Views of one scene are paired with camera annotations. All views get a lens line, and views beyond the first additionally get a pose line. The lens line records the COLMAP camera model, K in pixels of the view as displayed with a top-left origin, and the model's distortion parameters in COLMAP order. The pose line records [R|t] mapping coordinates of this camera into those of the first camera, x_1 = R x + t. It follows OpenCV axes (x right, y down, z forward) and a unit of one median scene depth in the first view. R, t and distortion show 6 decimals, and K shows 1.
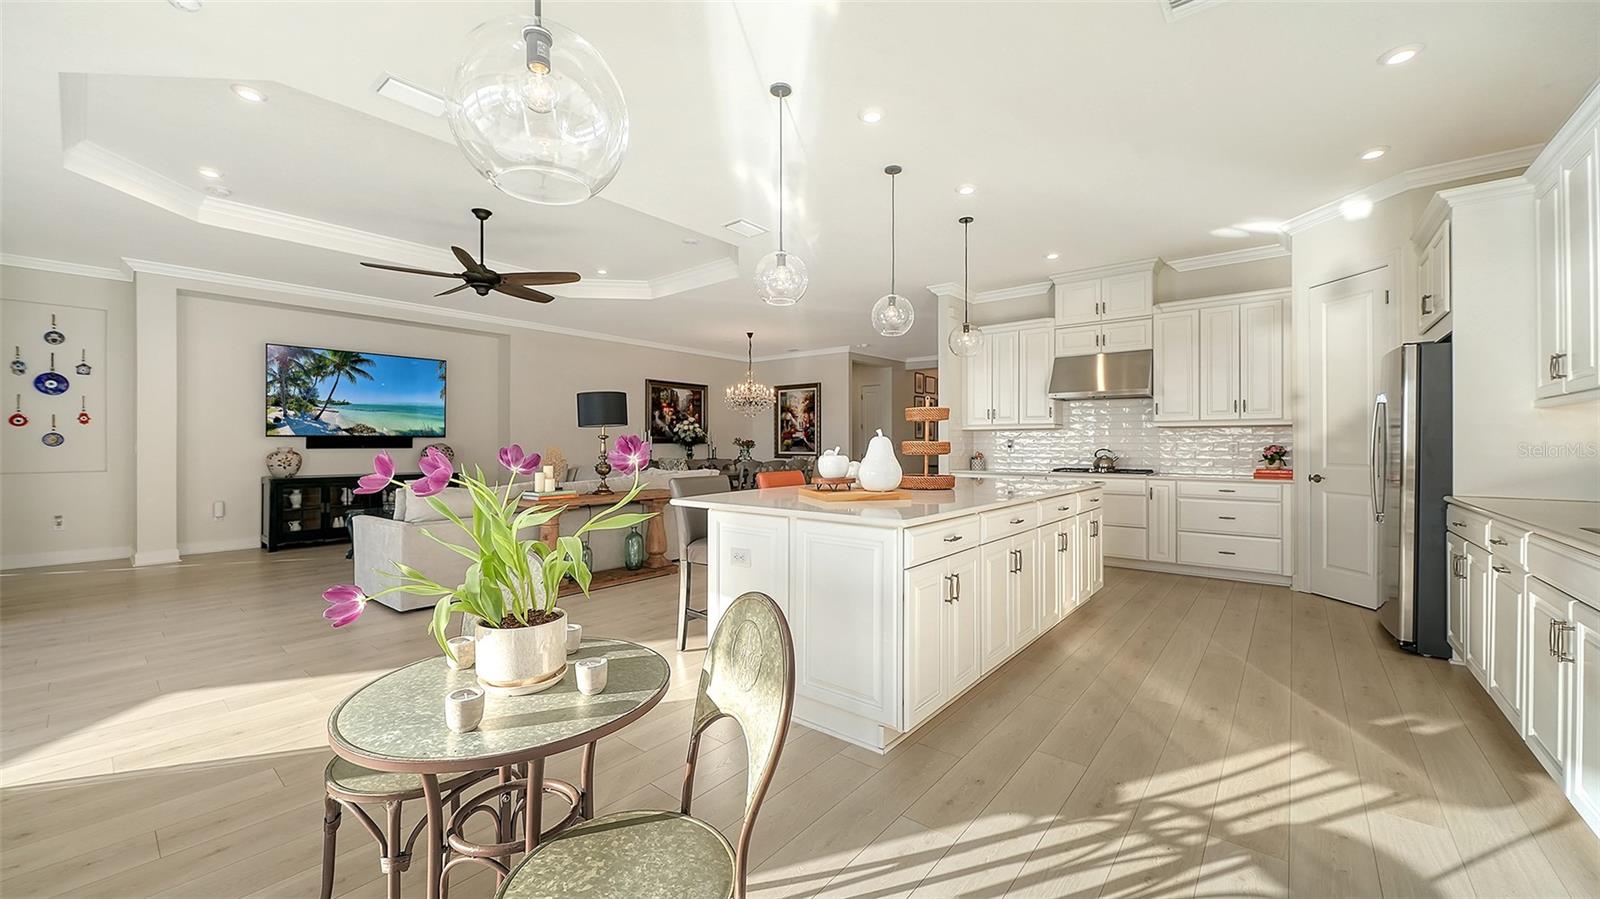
lens RADIAL K [[584.2, 0, 795.7], [0, 584.2, 447.6], [0, 0, 1]] dist [-0.010795, -0.000058]
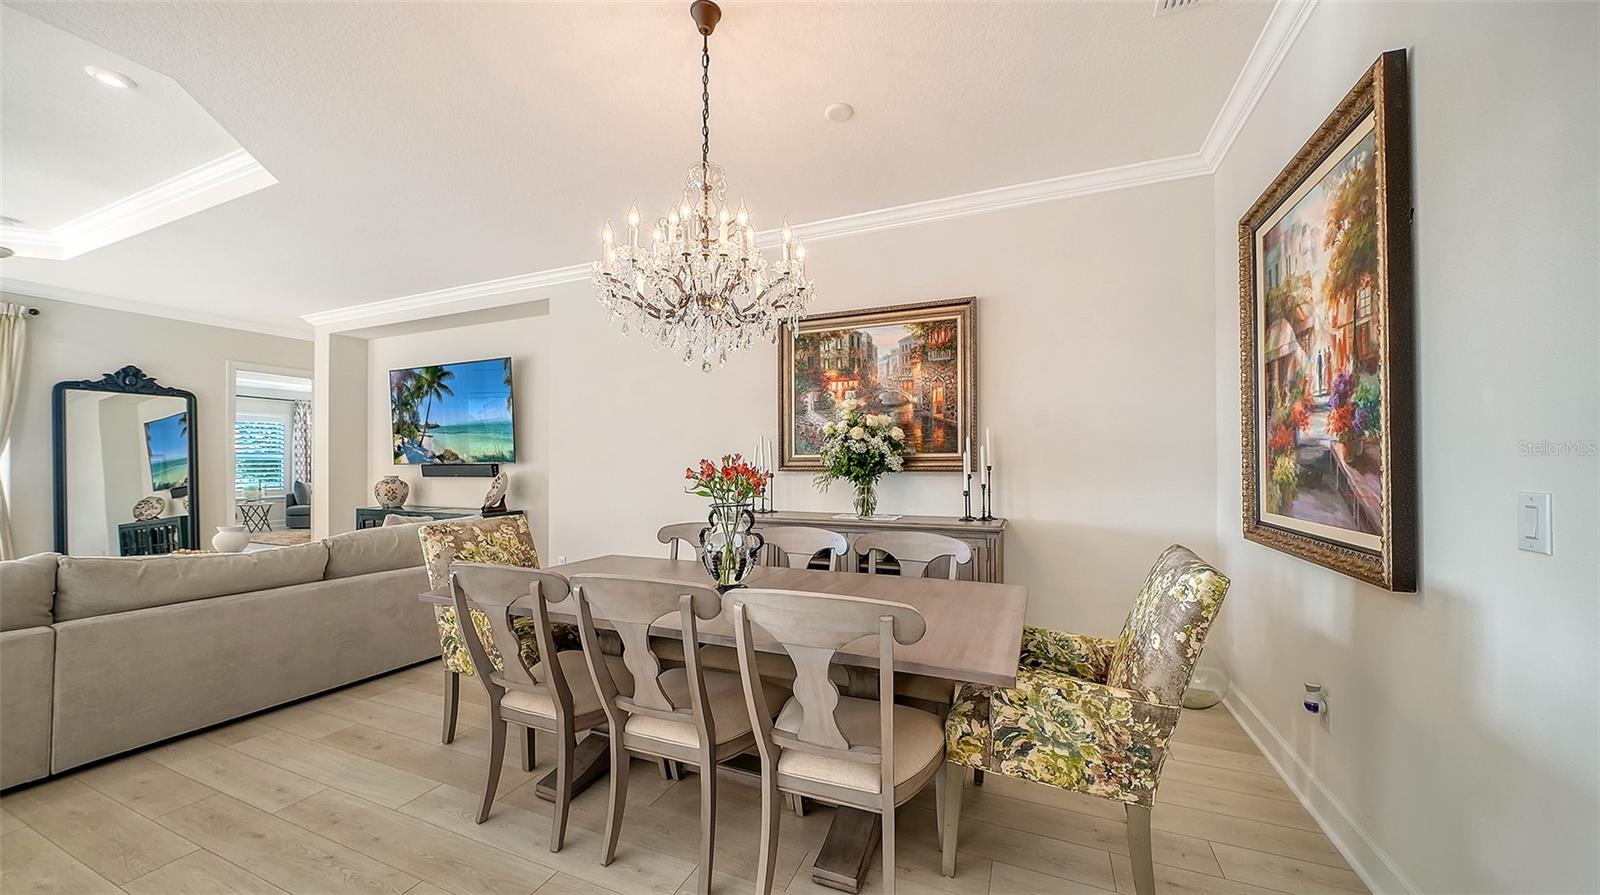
lens RADIAL K [[570.3, 0, 800.0], [0, 570.3, 447.5], [0, 0, 1]] dist [-0.002457, -0.000401]
pose [[0.300742, -0.029929, -0.953236, 0.197843], [0.001116, 0.999518, -0.031030, -0.017200], [0.953705, 0.008268, 0.300630, 1.263959]]
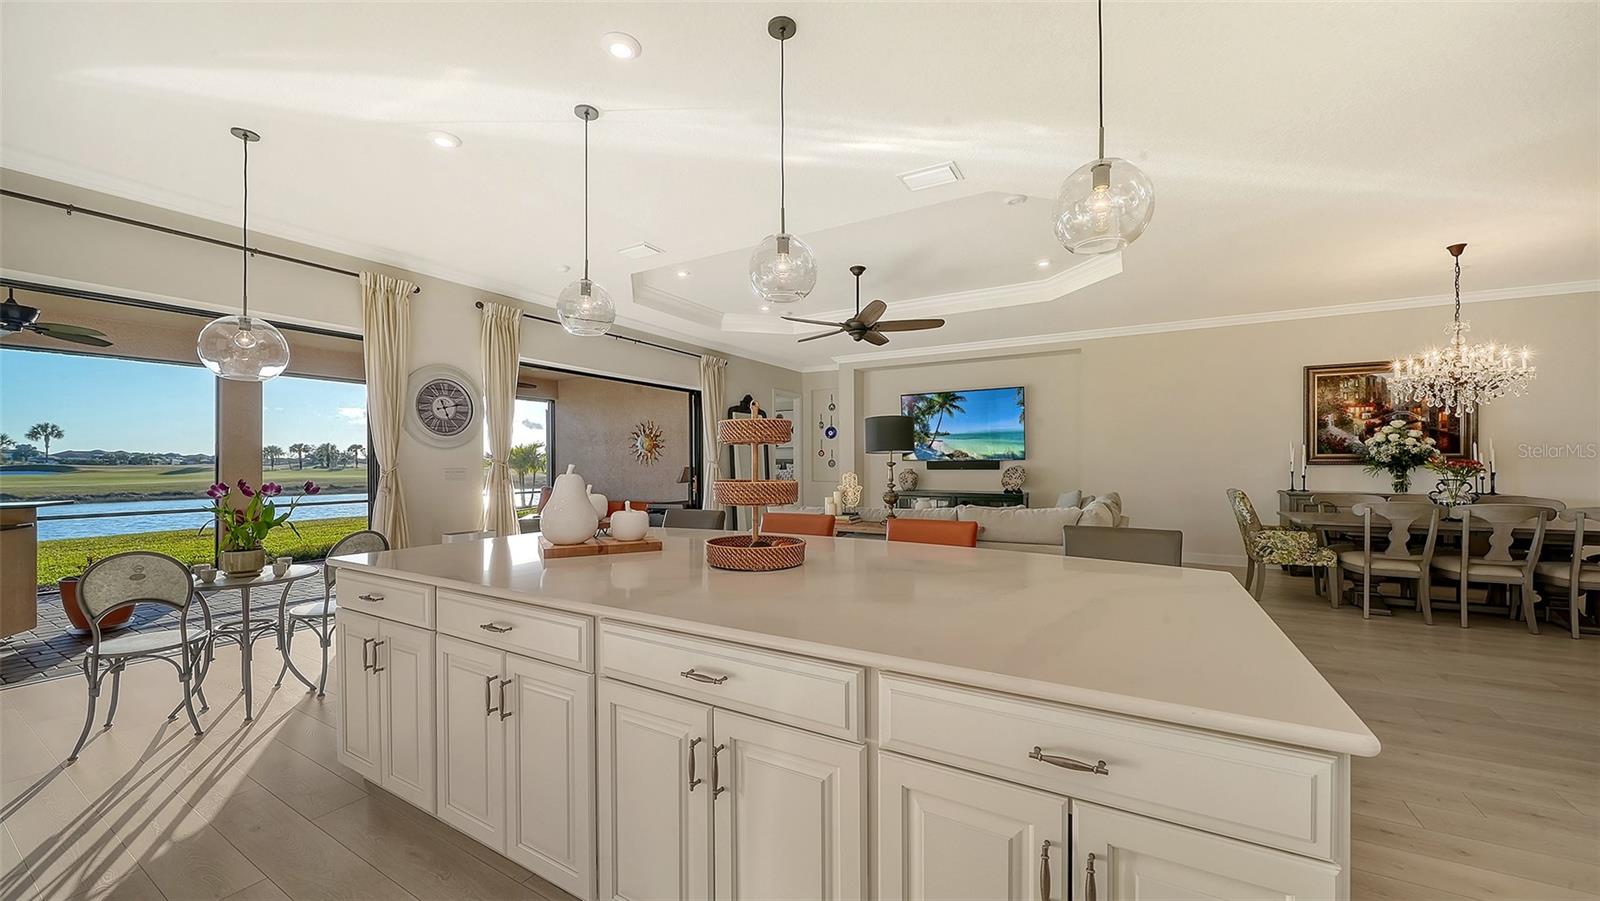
lens RADIAL K [[578.5, 0, 803.9], [0, 578.5, 463.9], [0, 0, 1]] dist [-0.006027, -0.000247]
pose [[0.186240, 0.000988, -0.982504, 0.388109], [0.000326, 0.999999, 0.001067, -0.013353], [0.982504, -0.000519, 0.186240, 0.466742]]
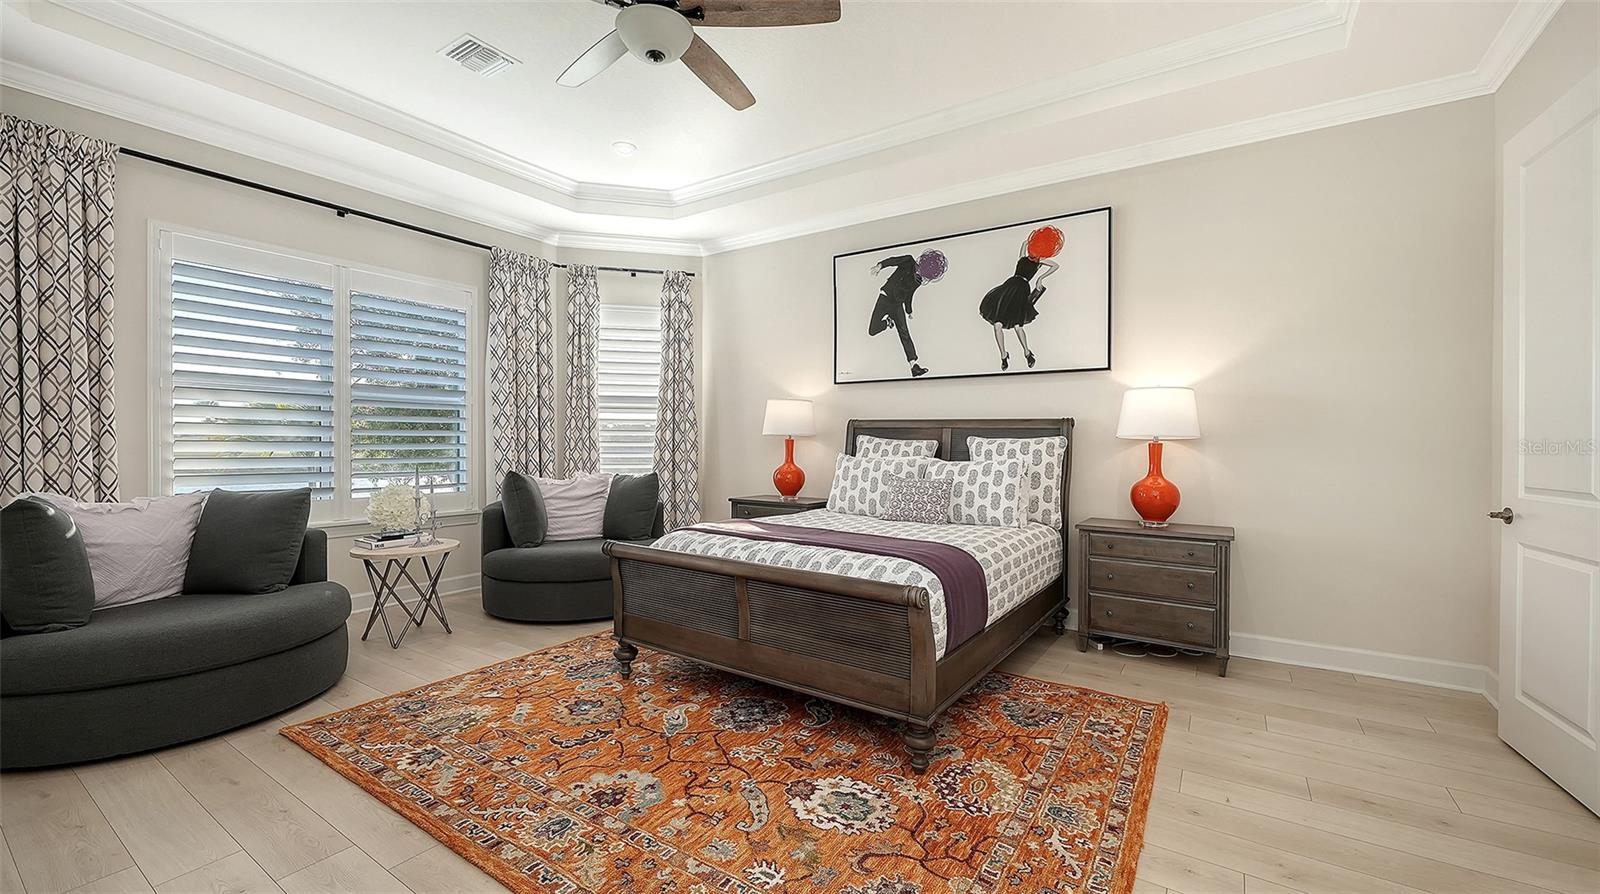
lens RADIAL K [[636.6, 0, 808.7], [0, 636.6, 442.3], [0, 0, 1]] dist [-0.000899, 0.000005]
pose [[0.125987, -0.002132, -0.992030, -1.163470], [-0.012323, 0.999917, -0.003714, -0.001581], [0.991955, 0.012692, 0.125950, 0.581879]]
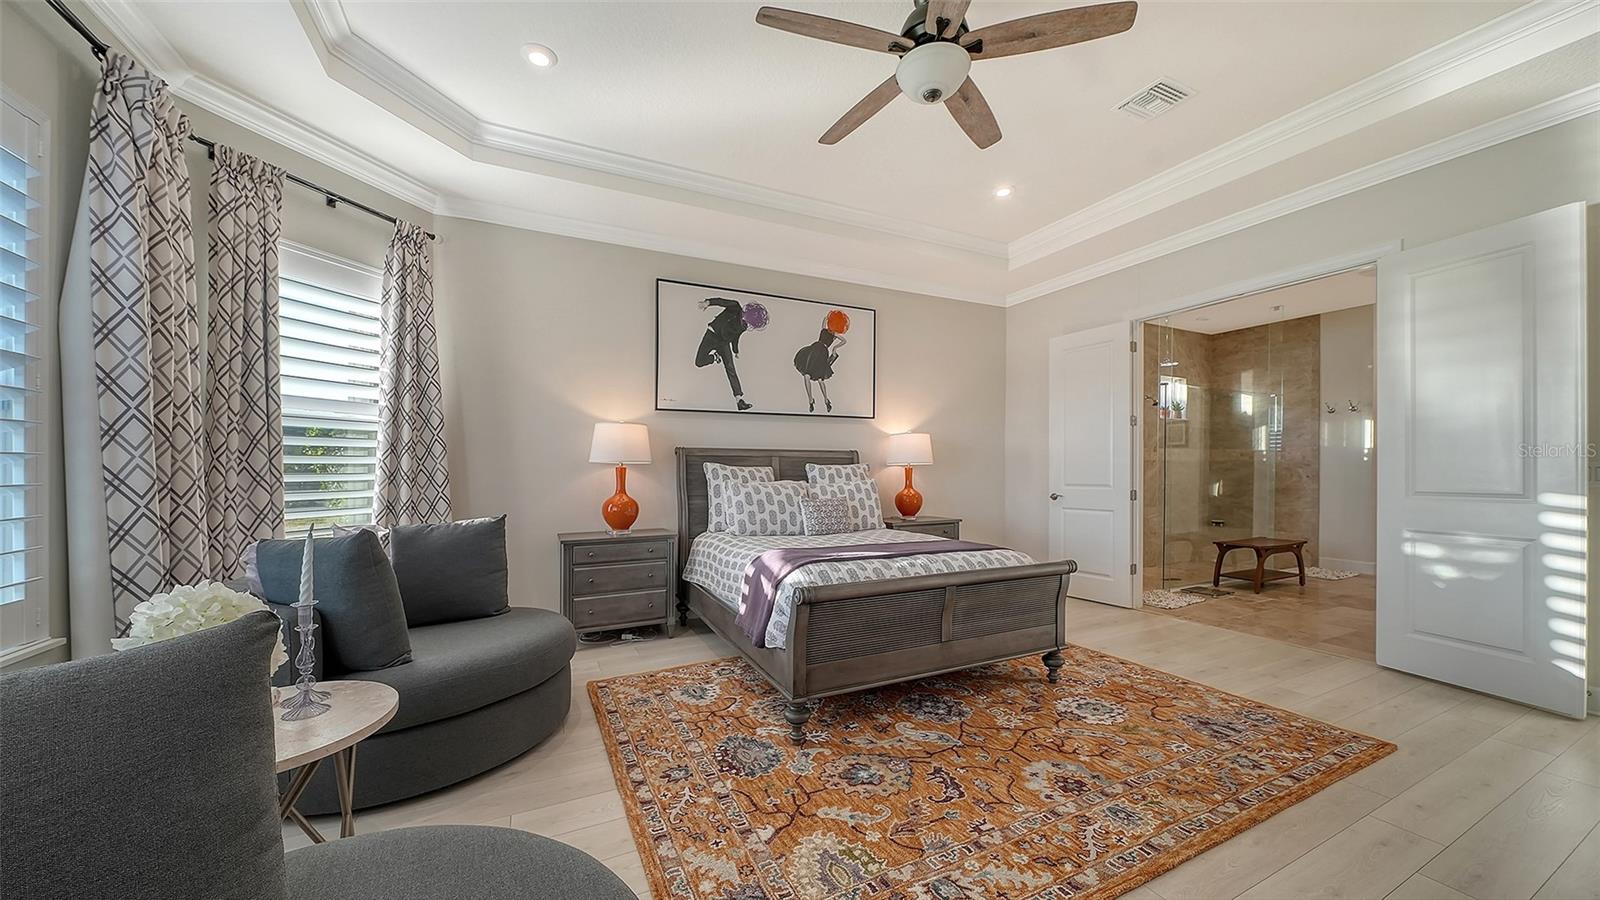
lens RADIAL K [[559.6, 0, 801.8], [0, 559.6, 468.1], [0, 0, 1]] dist [-0.001810, -0.000153]
pose [[0.919165, -0.006742, -0.393814, -1.483990], [0.005193, 0.999974, -0.004999, -0.002711], [0.393837, 0.002550, 0.919177, 0.200580]]
